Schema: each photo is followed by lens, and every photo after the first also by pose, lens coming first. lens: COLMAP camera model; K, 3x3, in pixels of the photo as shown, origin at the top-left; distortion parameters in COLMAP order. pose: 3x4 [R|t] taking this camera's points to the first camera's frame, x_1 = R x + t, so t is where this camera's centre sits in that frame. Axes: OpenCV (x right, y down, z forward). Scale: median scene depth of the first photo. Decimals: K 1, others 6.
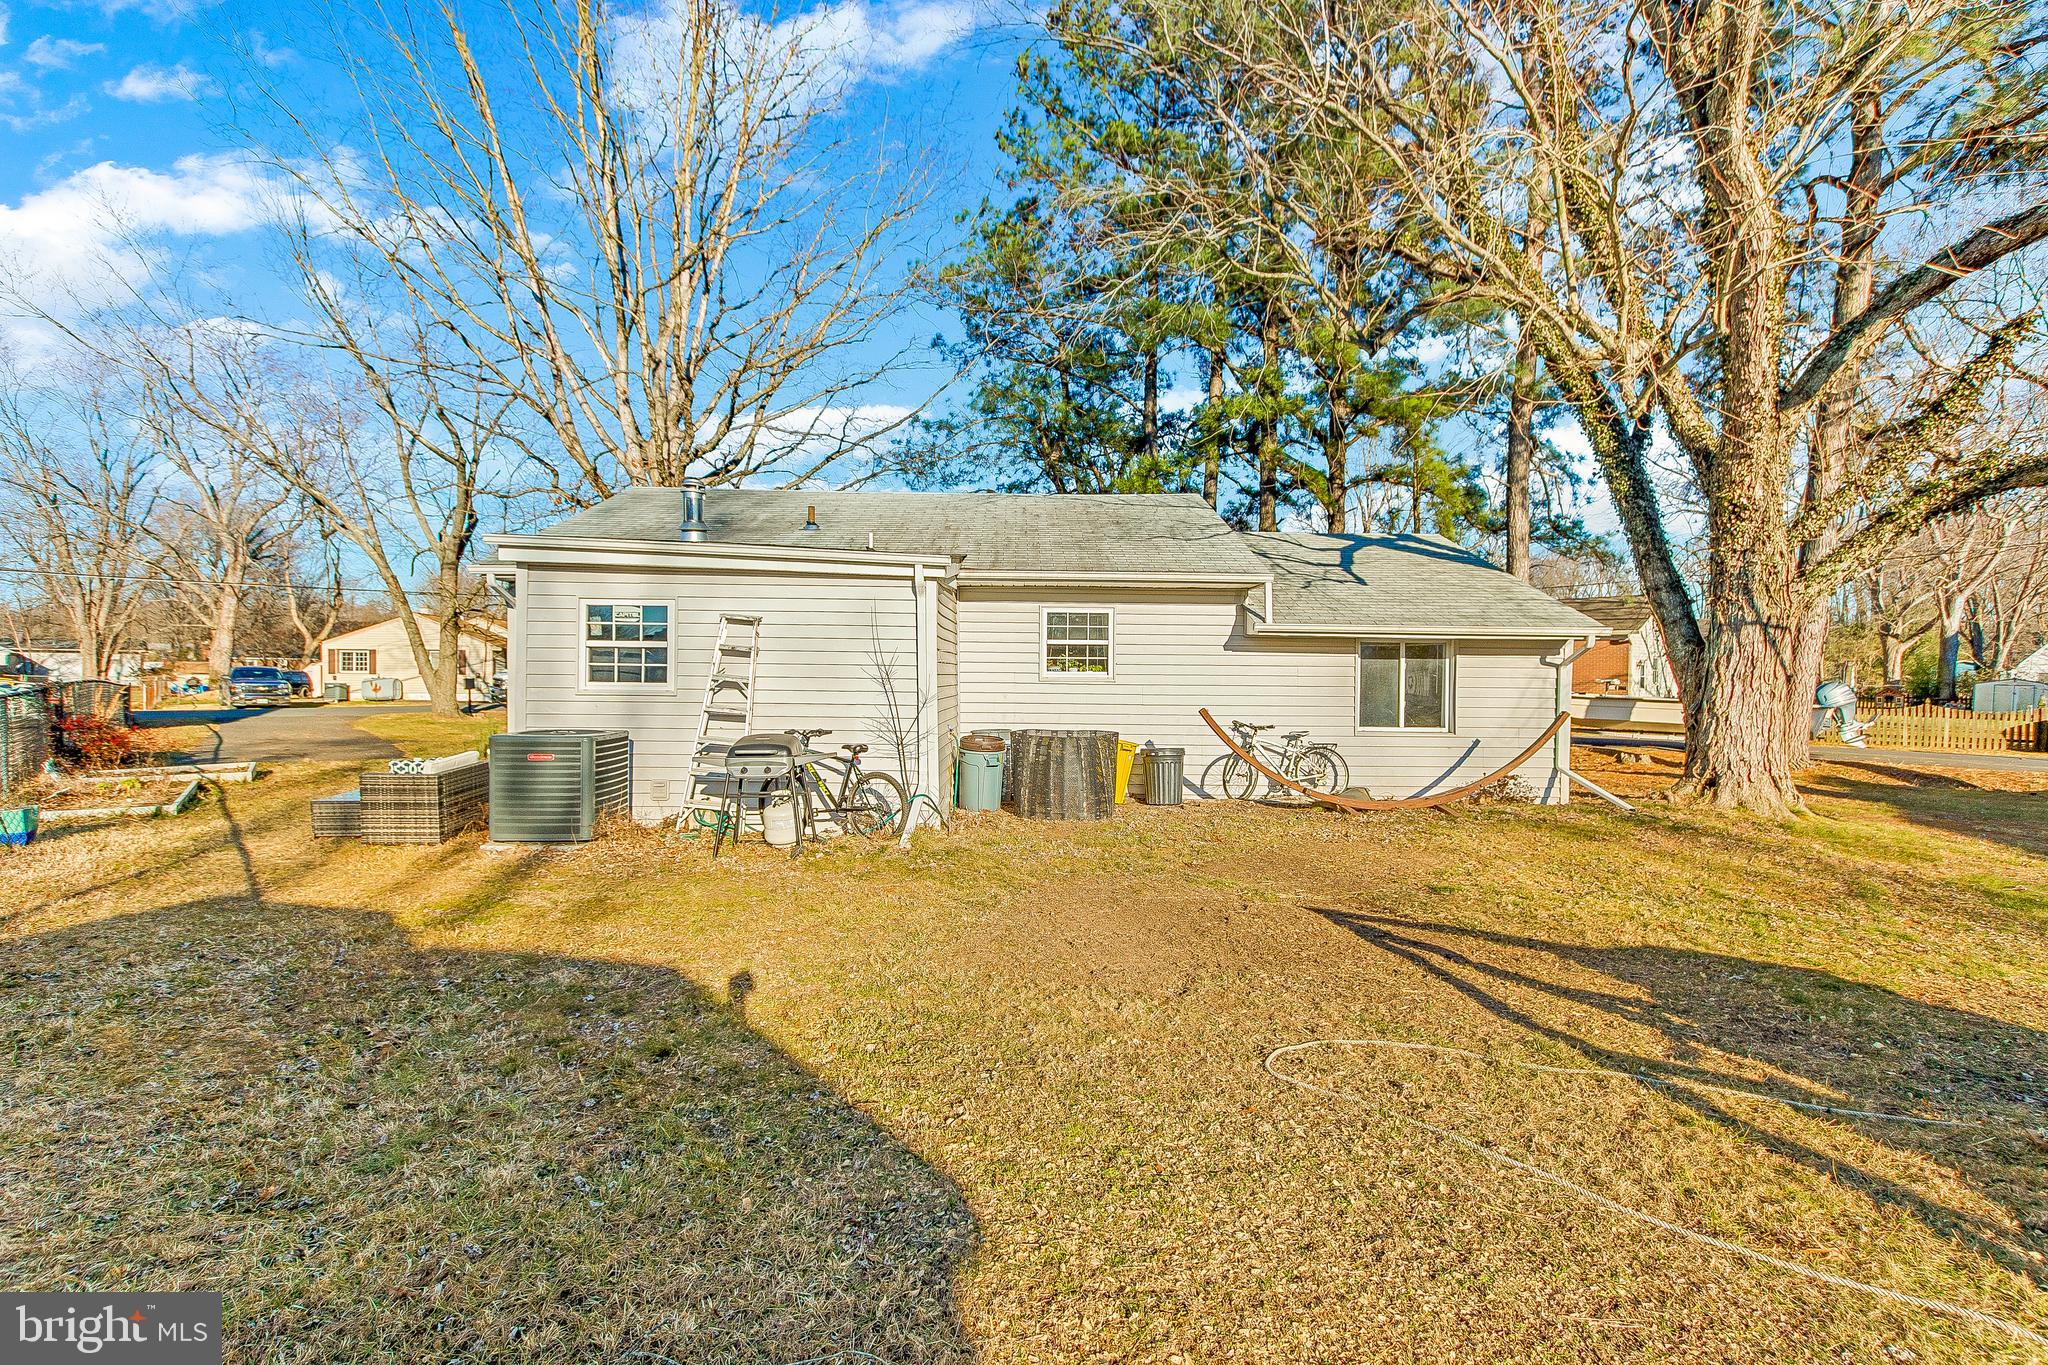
lens RADIAL K [[874.4, 0, 1024.0], [0, 874.4, 682.5], [0, 0, 1]] dist [0.011961, -0.000202]
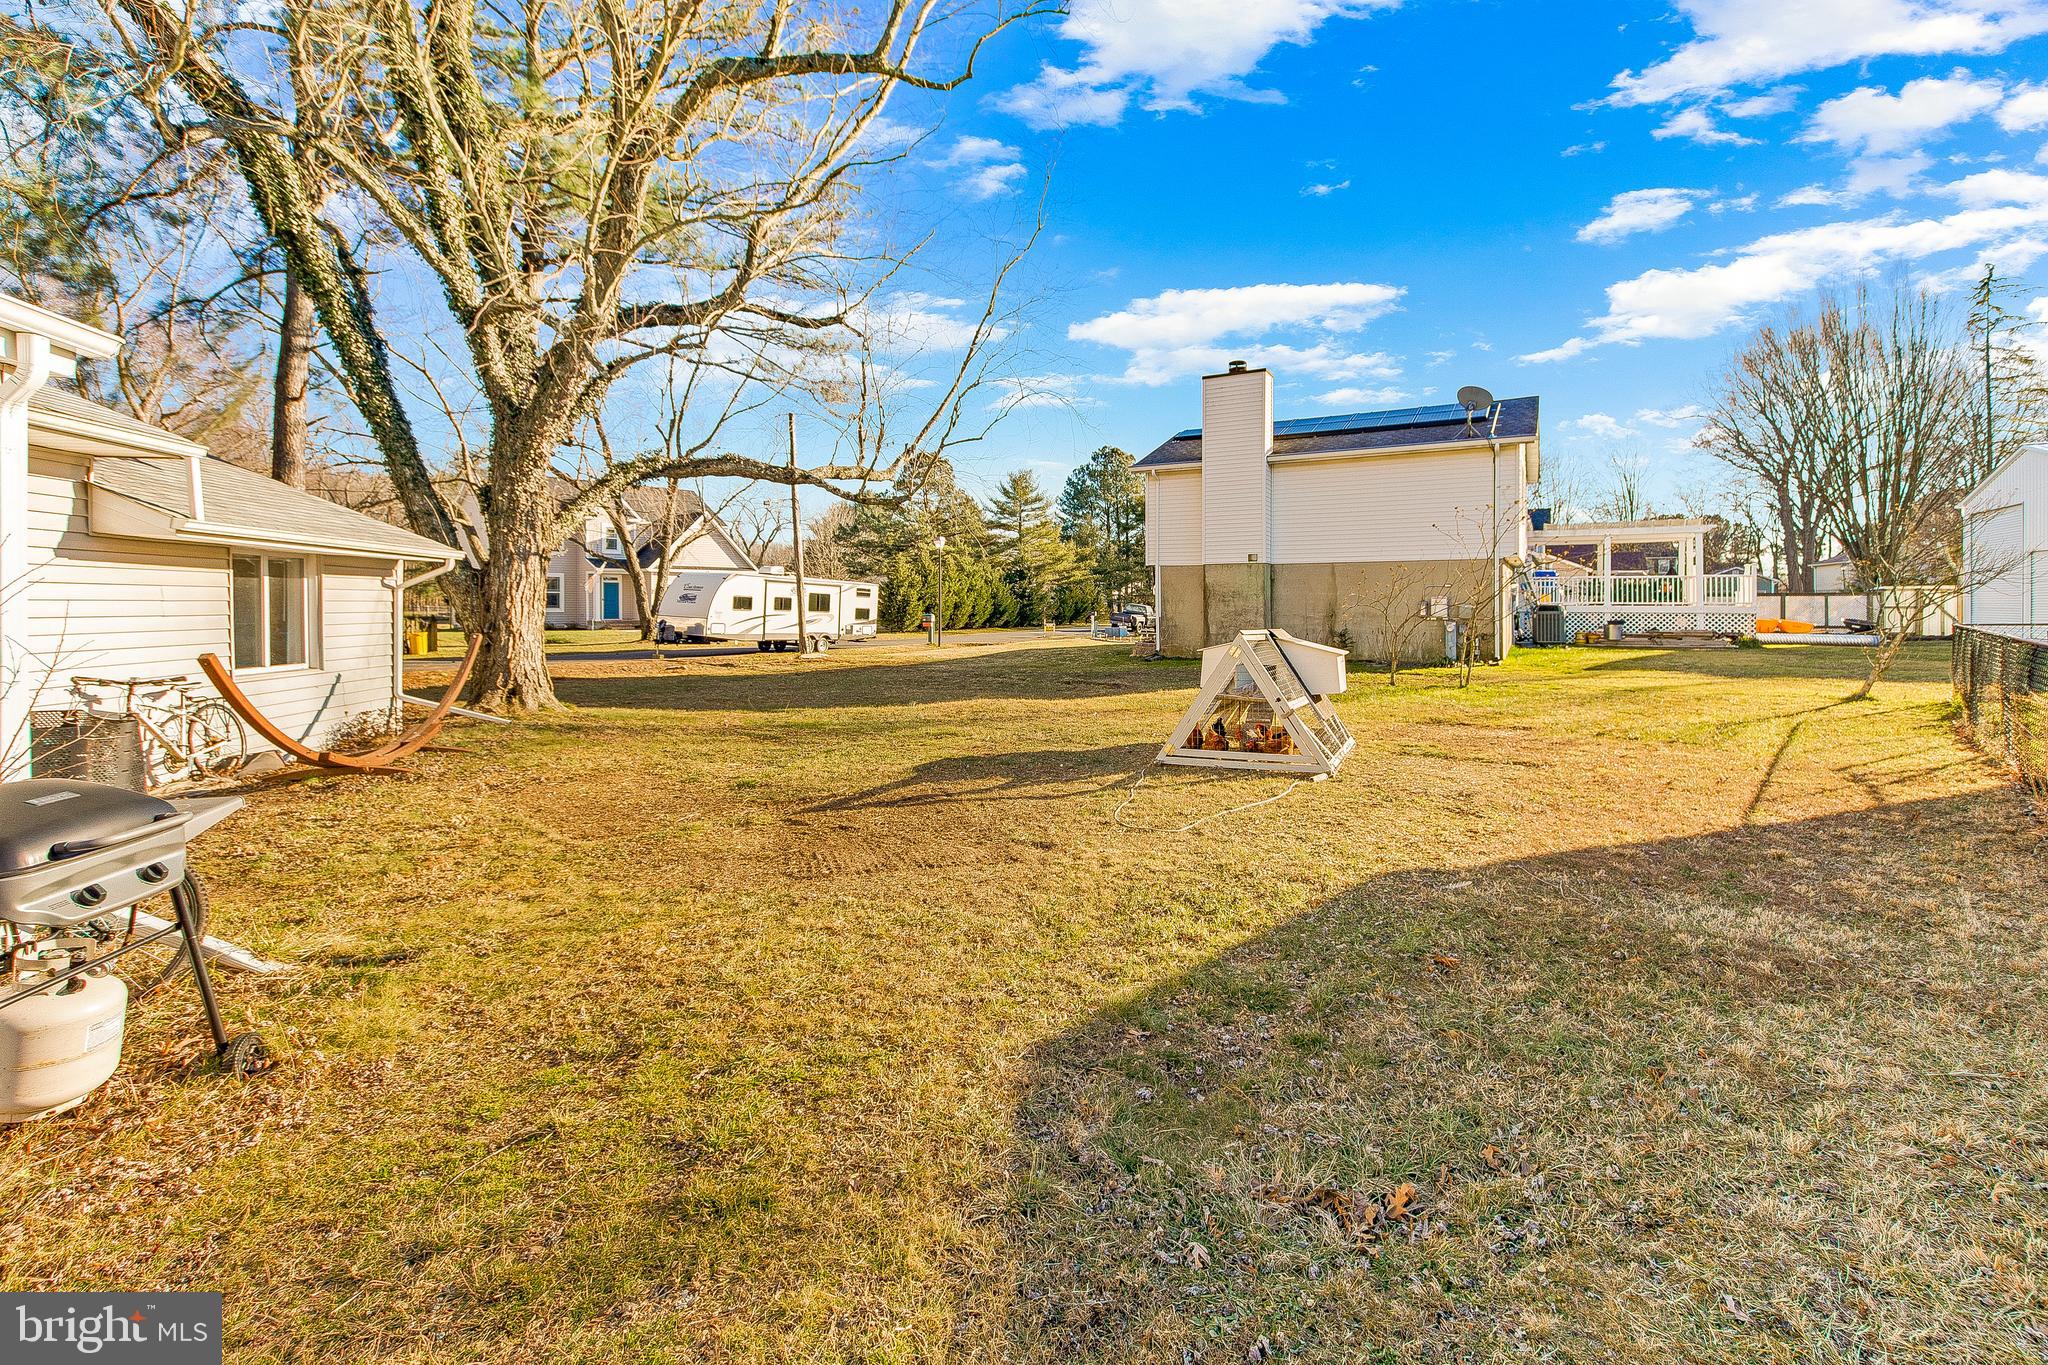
lens RADIAL K [[874.4, 0, 1024.0], [0, 874.4, 682.5], [0, 0, 1]] dist [0.011961, -0.000202]
pose [[-0.091583, -0.097996, 0.990964, -0.397515], [0.012856, 0.994947, 0.099578, -0.003547], [-0.995714, 0.021859, -0.089861, 0.415062]]
